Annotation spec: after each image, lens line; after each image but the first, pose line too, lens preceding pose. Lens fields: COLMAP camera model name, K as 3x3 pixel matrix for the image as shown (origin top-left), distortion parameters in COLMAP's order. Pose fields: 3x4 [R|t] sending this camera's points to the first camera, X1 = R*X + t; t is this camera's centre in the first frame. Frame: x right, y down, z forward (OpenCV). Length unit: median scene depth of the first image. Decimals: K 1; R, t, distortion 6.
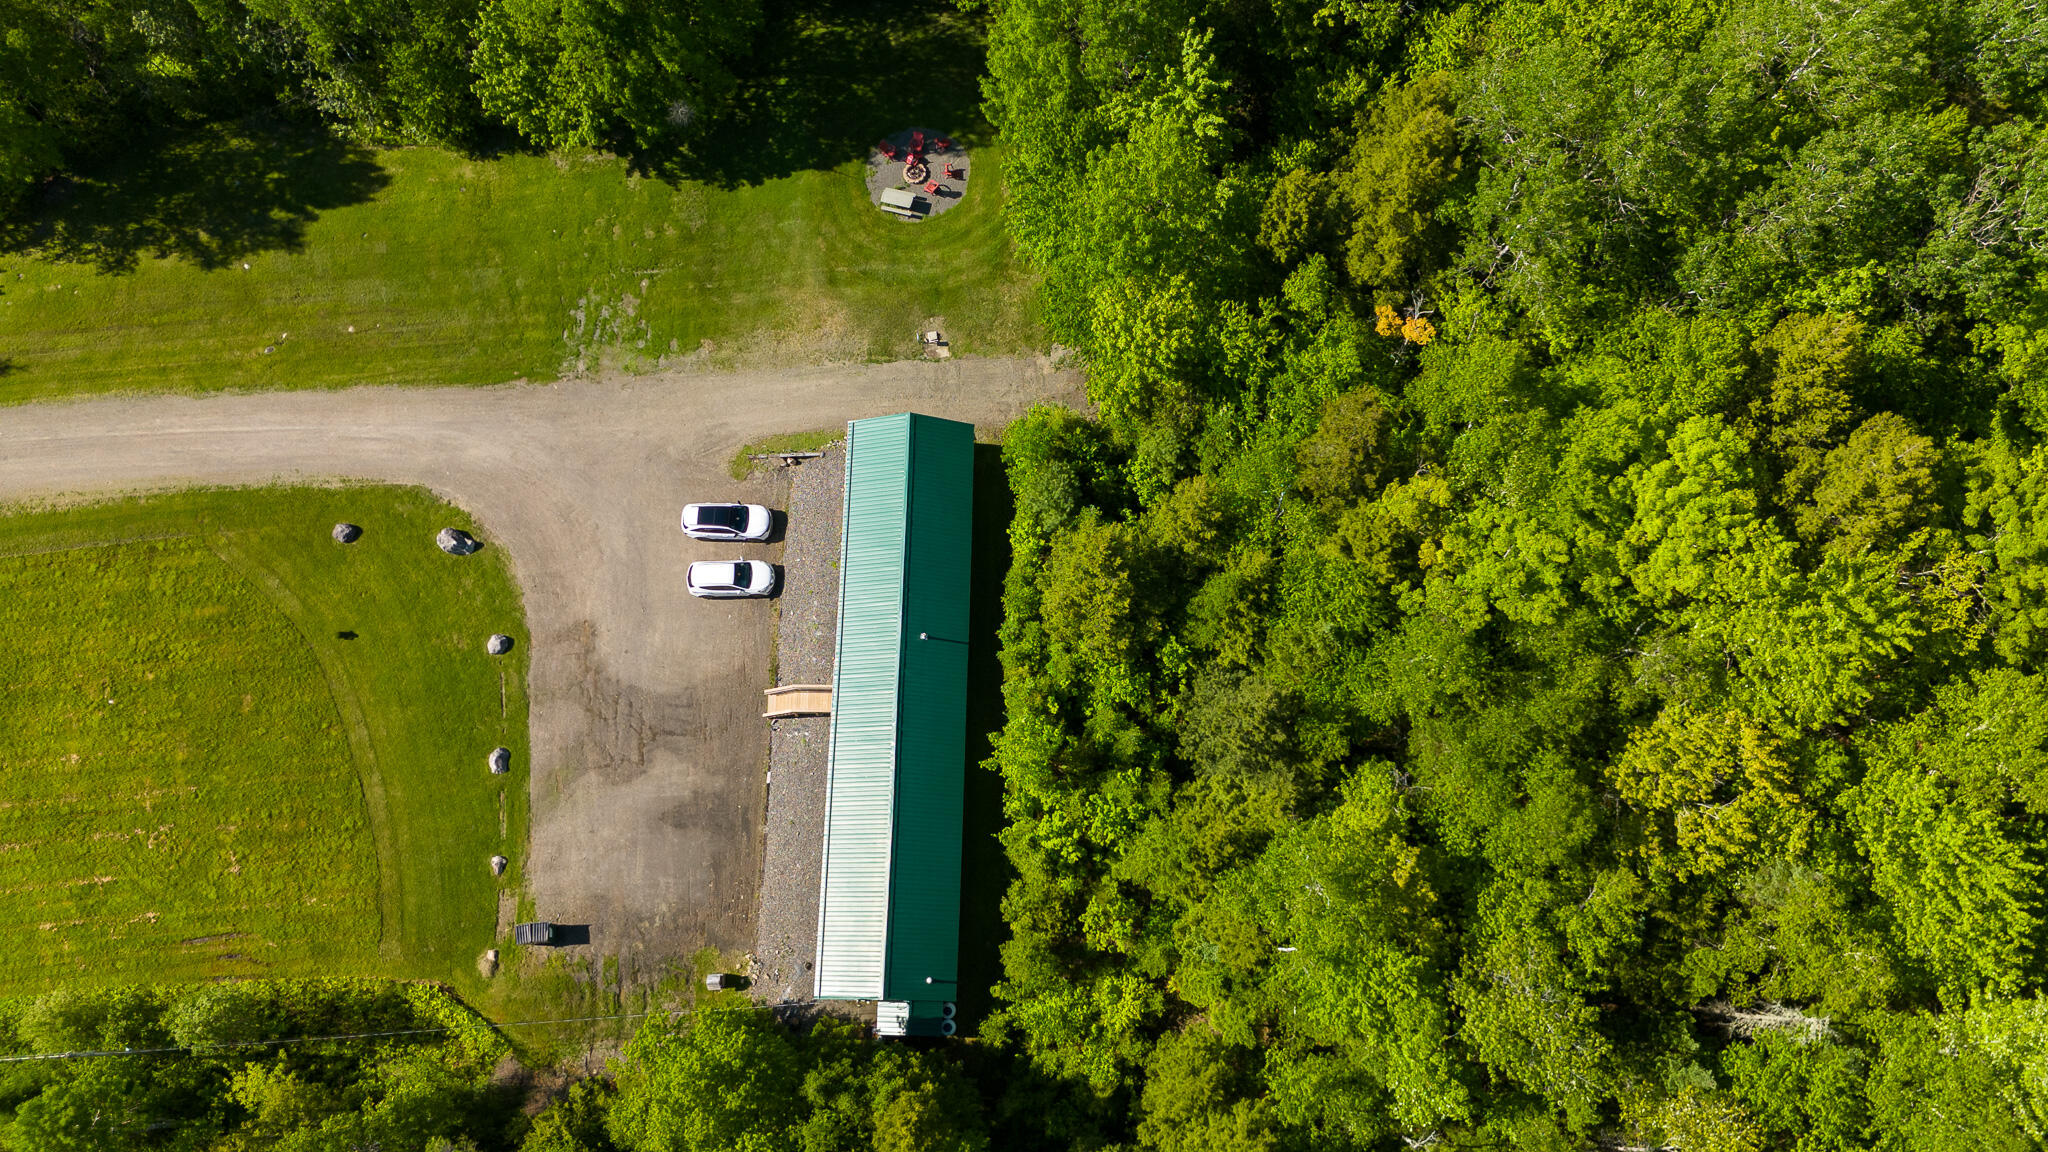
lens RADIAL K [[1472.9, 0, 1033.7], [0, 1472.9, 575.7], [0, 0, 1]] dist [0.086287, -0.082803]
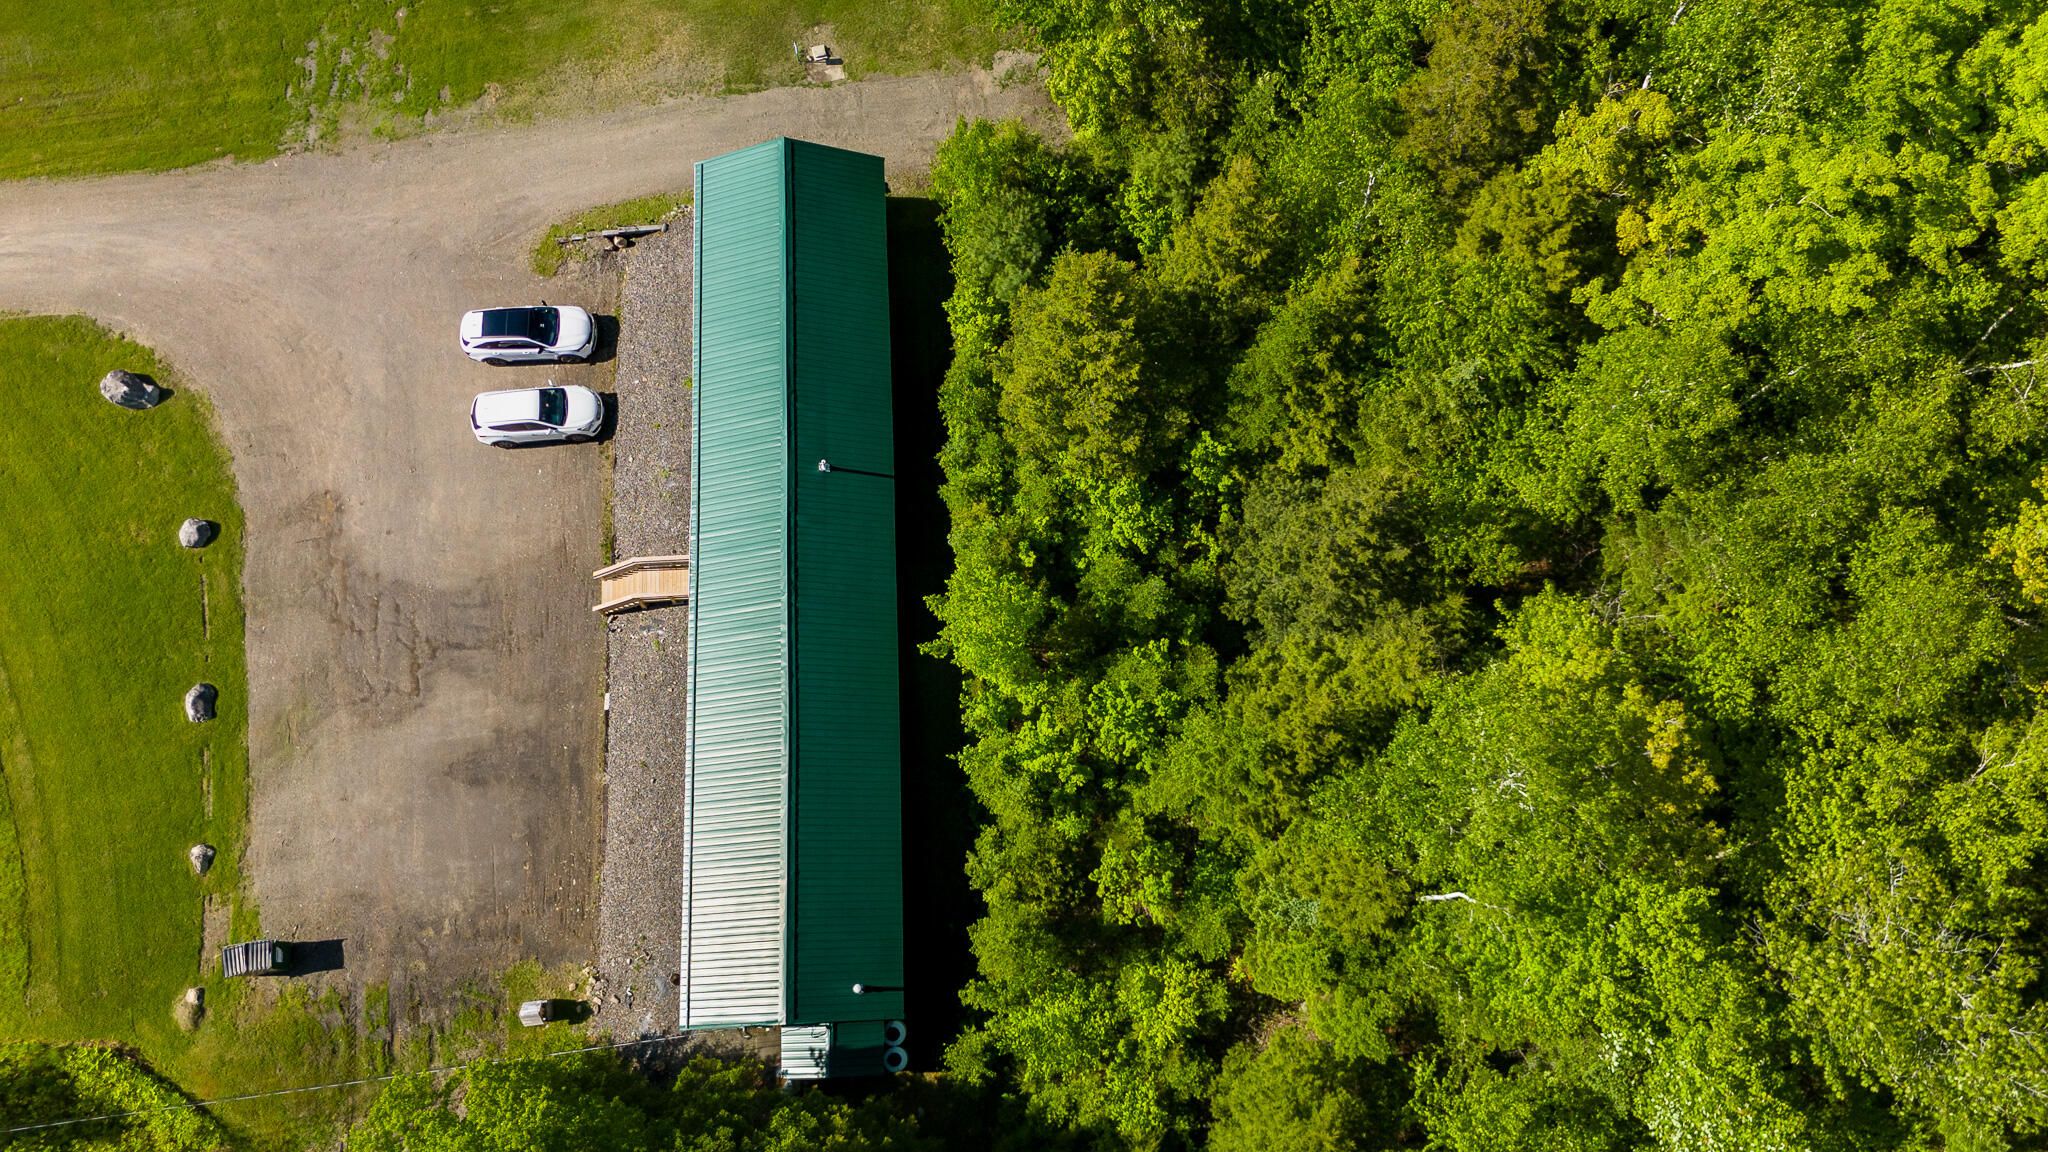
lens RADIAL K [[1496.3, 0, 1031.3], [0, 1496.3, 568.4], [0, 0, 1]] dist [0.056701, -0.031251]
pose [[0.997898, -0.061658, 0.019926, 0.001111], [0.061681, 0.998096, -0.000546, 0.090740], [-0.019854, 0.001774, 0.999801, 0.327248]]
